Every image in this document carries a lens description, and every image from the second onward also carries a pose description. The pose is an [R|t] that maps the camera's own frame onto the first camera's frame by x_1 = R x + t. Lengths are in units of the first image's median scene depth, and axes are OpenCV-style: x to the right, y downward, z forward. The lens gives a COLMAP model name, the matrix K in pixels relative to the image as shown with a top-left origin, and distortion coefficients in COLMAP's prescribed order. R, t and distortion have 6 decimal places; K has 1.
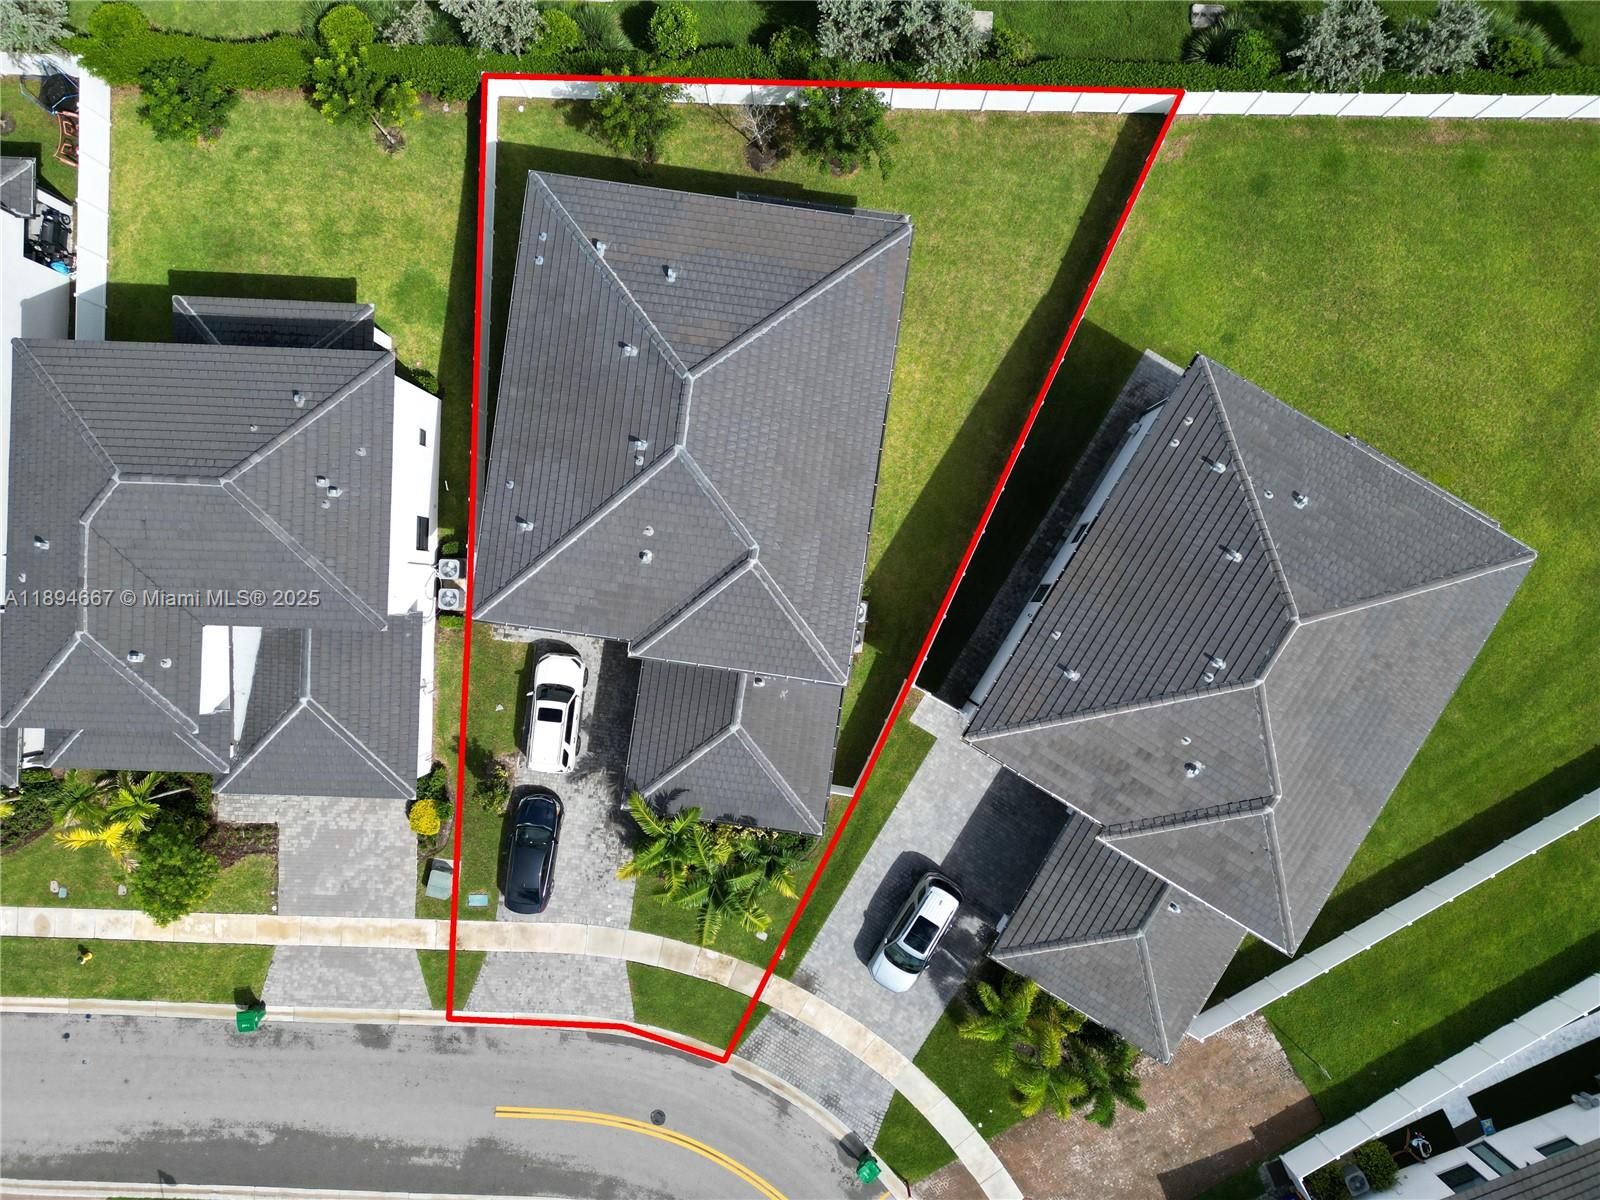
lens RADIAL K [[1212.0, 0, 800.0], [0, 1212.0, 600.0], [0, 0, 1]] dist [0.074417, -0.140676]
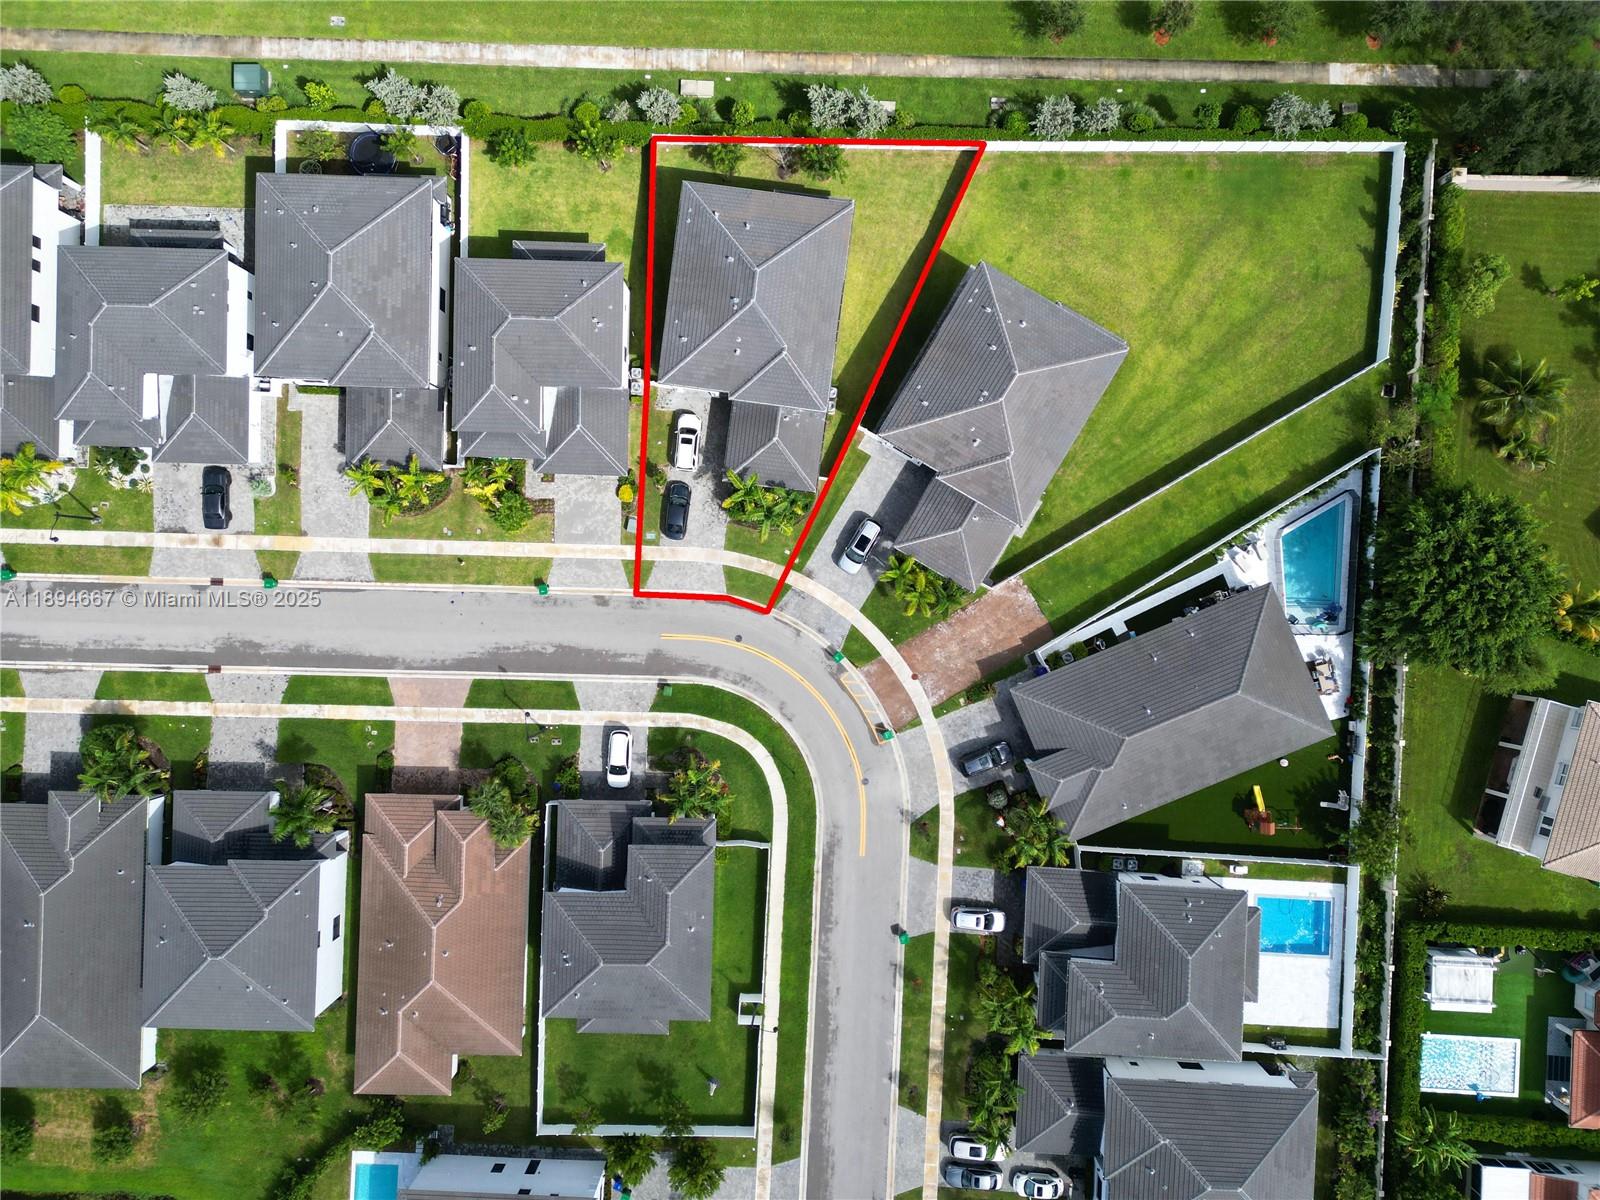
lens RADIAL K [[1114.6, 0, 800.0], [0, 1114.6, 600.0], [0, 0, 1]] dist [0.076385, -0.282214]
pose [[0.999966, -0.007735, 0.002914, -0.015953], [0.007643, 0.999515, 0.030201, 0.305764], [-0.003146, -0.030178, 0.999540, -0.922888]]
